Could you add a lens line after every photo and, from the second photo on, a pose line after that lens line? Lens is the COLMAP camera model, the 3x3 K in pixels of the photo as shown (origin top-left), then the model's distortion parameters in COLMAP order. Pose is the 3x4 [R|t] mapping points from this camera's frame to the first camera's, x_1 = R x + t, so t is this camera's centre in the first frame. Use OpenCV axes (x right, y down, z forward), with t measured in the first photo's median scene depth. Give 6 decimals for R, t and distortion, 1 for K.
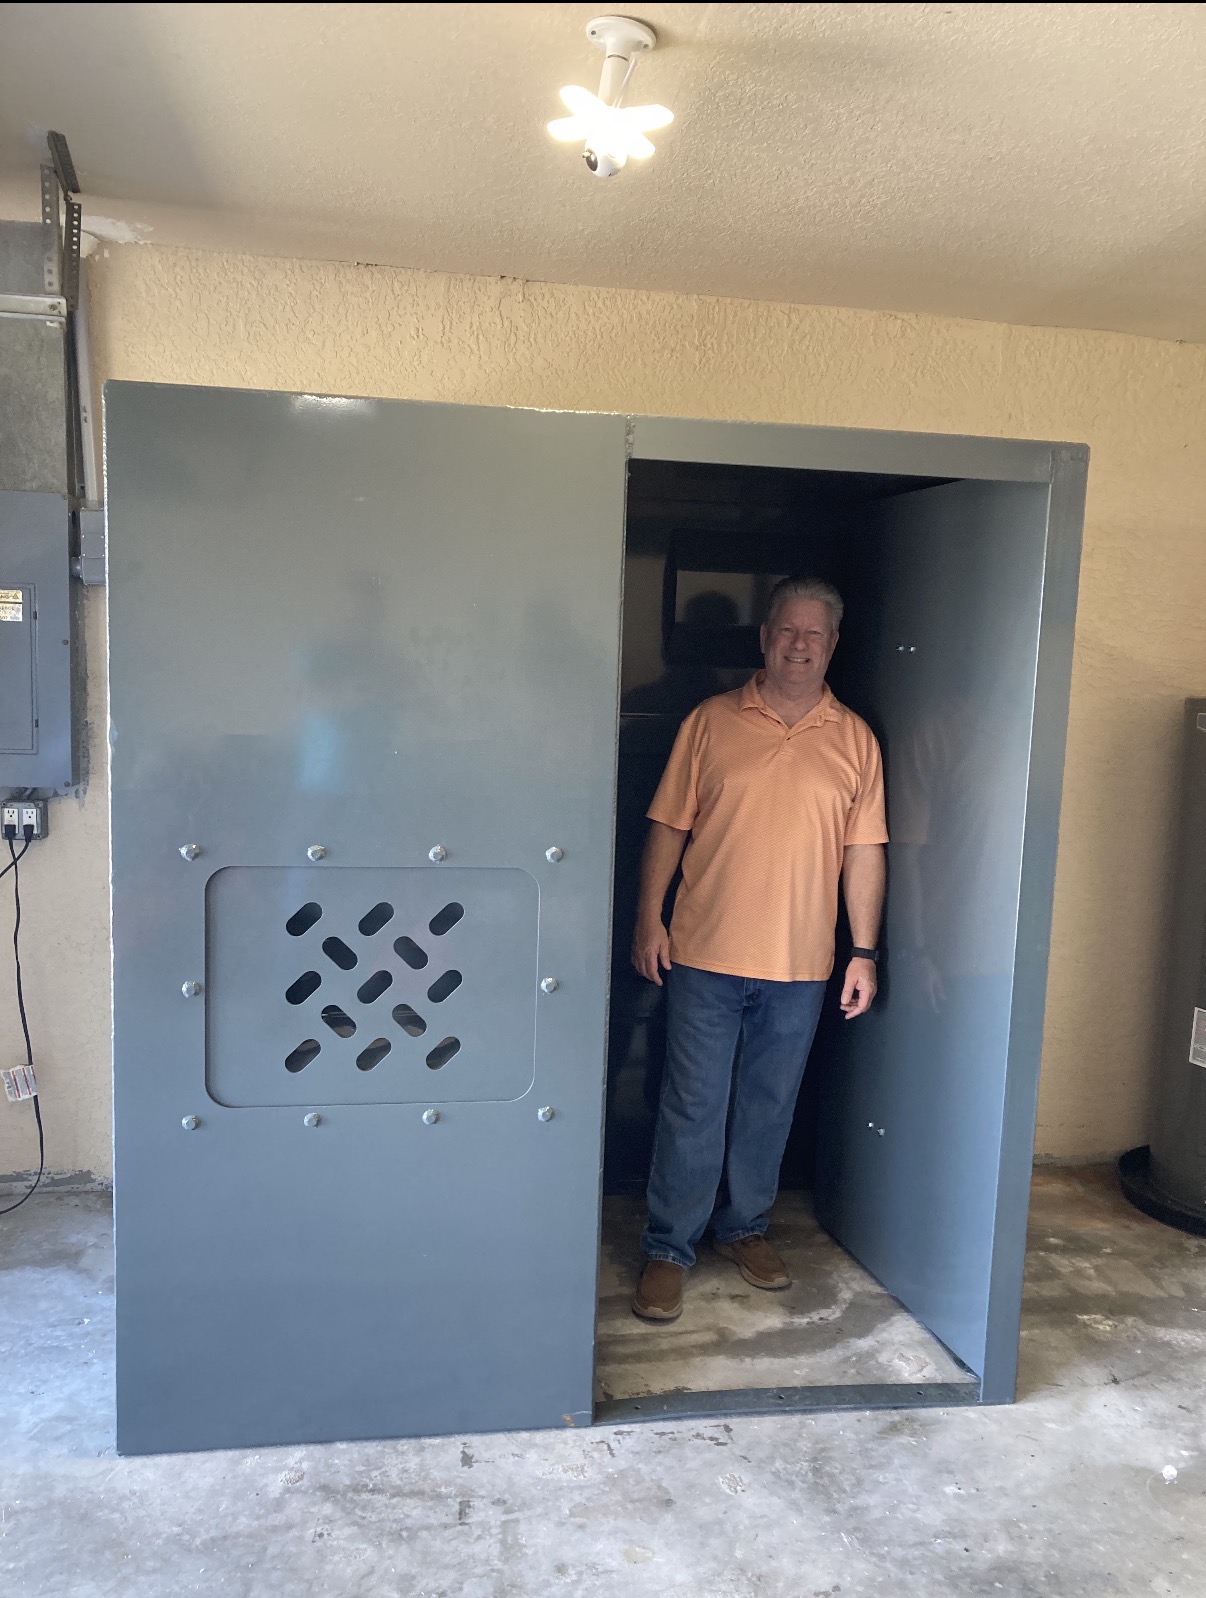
lens RADIAL K [[1253.9, 0, 603.0], [0, 1253.9, 799.0], [0, 0, 1]] dist [-0.023035, -0.000418]
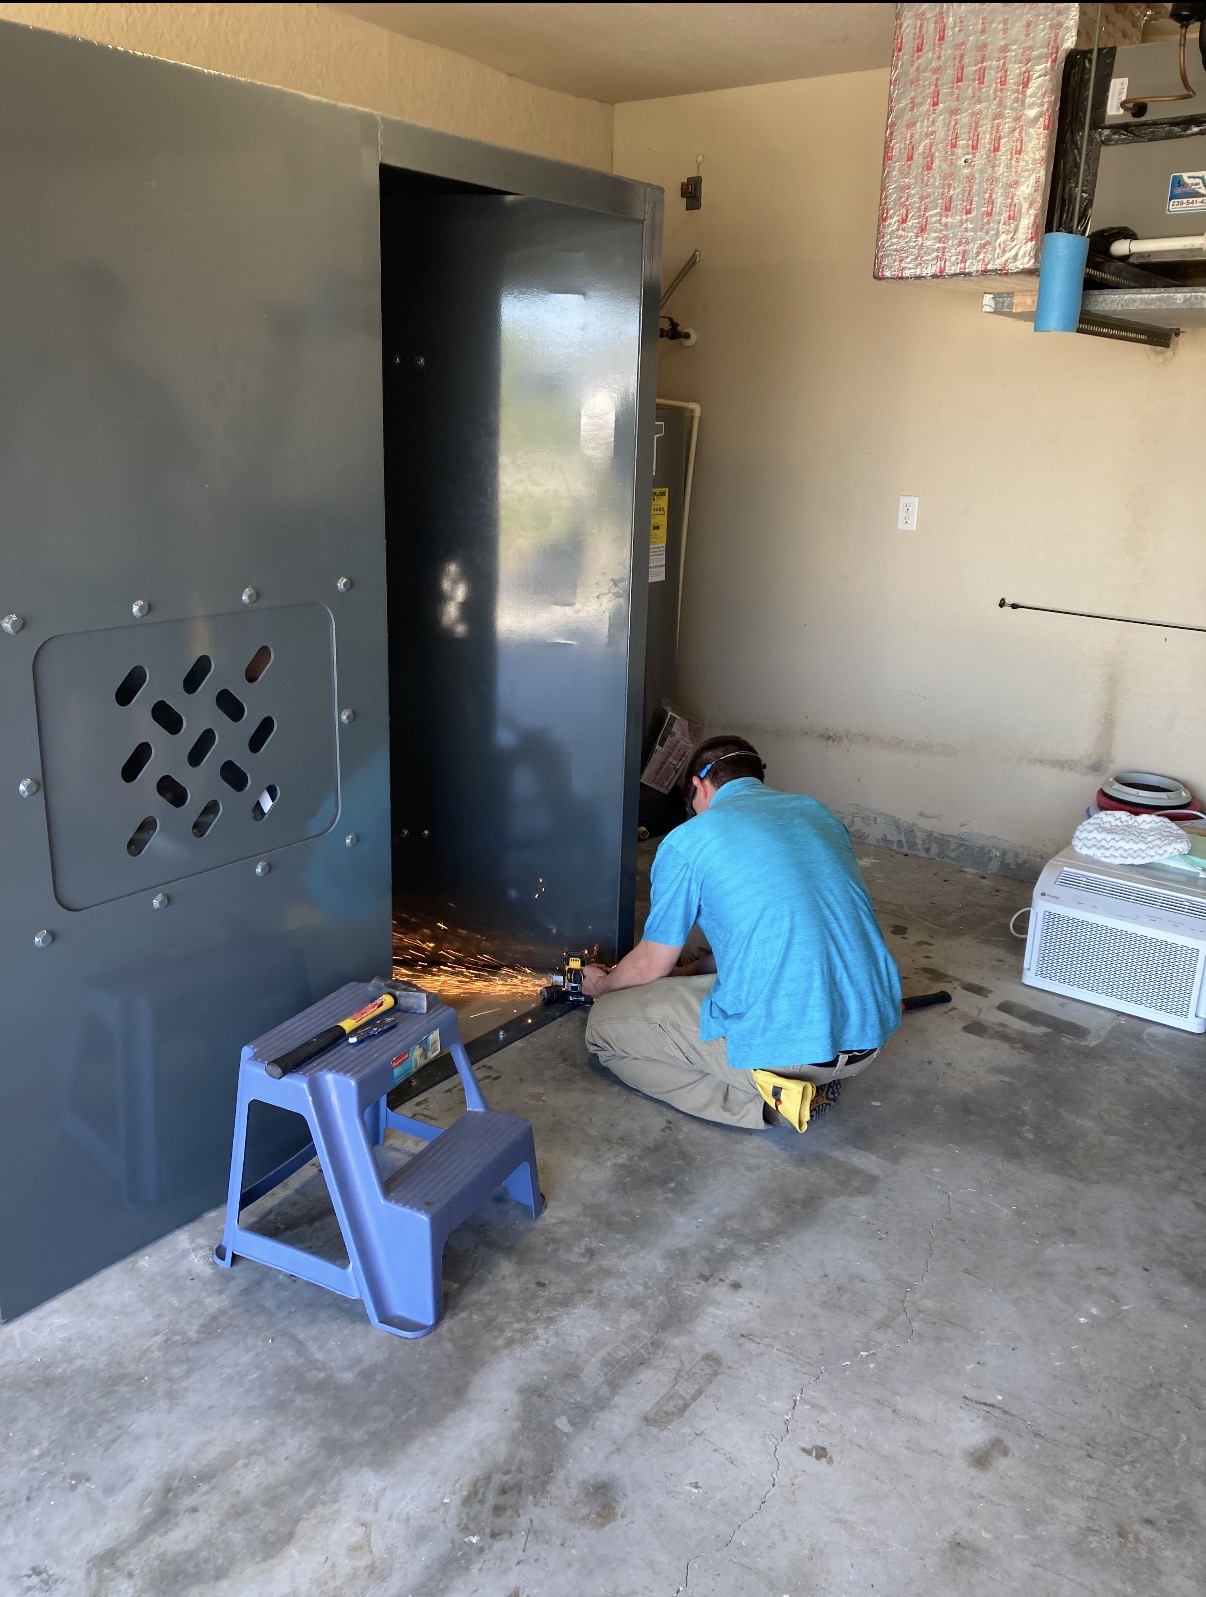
lens RADIAL K [[1265.1, 0, 603.0], [0, 1265.1, 798.5], [0, 0, 1]] dist [0.005176, -0.035234]
pose [[0.723284, -0.211313, 0.657424, -0.593690], [0.065335, 0.968699, 0.239484, -0.019257], [-0.687453, -0.130262, 0.714451, 0.118072]]
